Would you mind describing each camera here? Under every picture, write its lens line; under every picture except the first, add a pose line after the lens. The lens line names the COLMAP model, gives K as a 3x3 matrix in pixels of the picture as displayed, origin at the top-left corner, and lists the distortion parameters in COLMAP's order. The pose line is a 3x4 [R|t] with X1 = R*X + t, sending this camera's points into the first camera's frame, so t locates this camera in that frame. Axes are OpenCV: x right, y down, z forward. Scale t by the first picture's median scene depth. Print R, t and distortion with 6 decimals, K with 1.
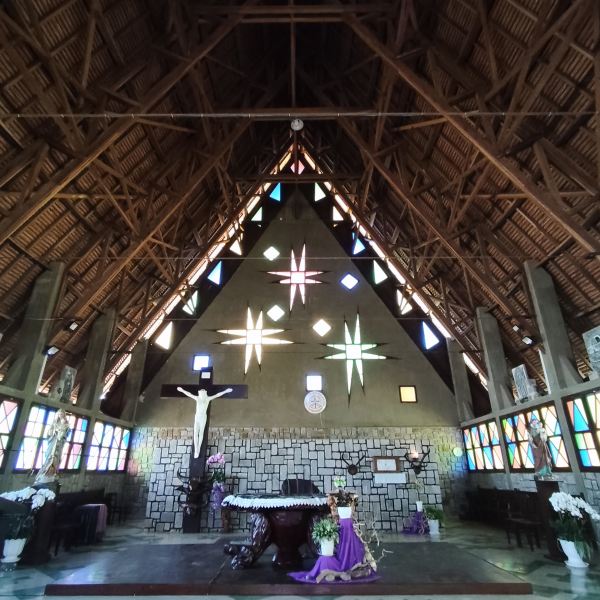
lens RADIAL K [[387.2, 0, 300.6], [0, 387.2, 284.5], [0, 0, 1]] dist [-0.006307, -0.006640]
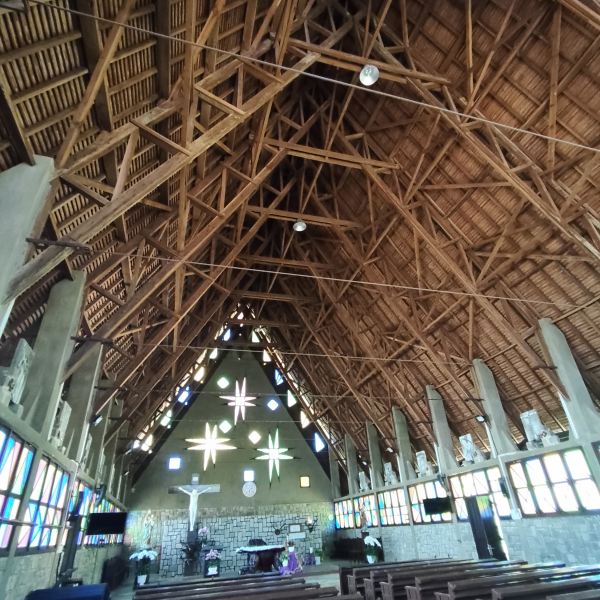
lens RADIAL K [[387.2, 0, 300.6], [0, 387.2, 284.5], [0, 0, 1]] dist [-0.006307, -0.006640]
pose [[0.955665, 0.108305, 0.273814, -0.271560], [-0.073652, 0.988262, -0.133840, -0.313571], [-0.285096, 0.107739, 0.952425, -0.634330]]
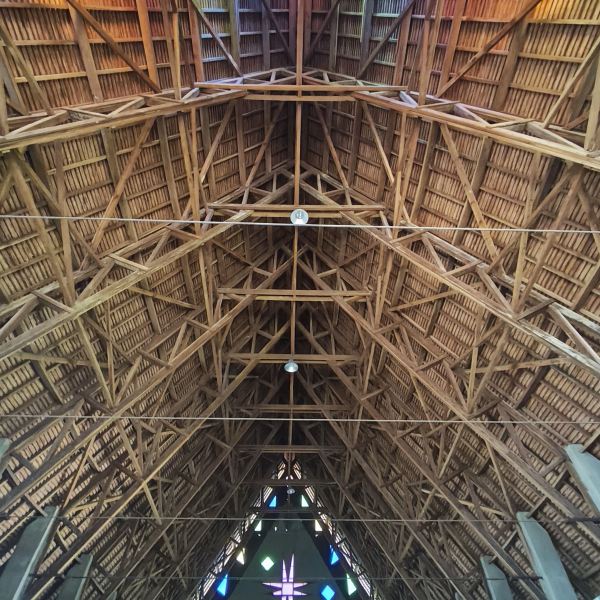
lens RADIAL K [[384.0, 0, 303.0], [0, 384.0, 289.0], [0, 0, 1]] dist [0.008235, -0.001293]
pose [[0.999061, 0.028866, 0.032322, -0.028571], [-0.010060, 0.879973, -0.474917, -0.311738], [-0.042152, 0.474145, 0.879437, -0.638527]]
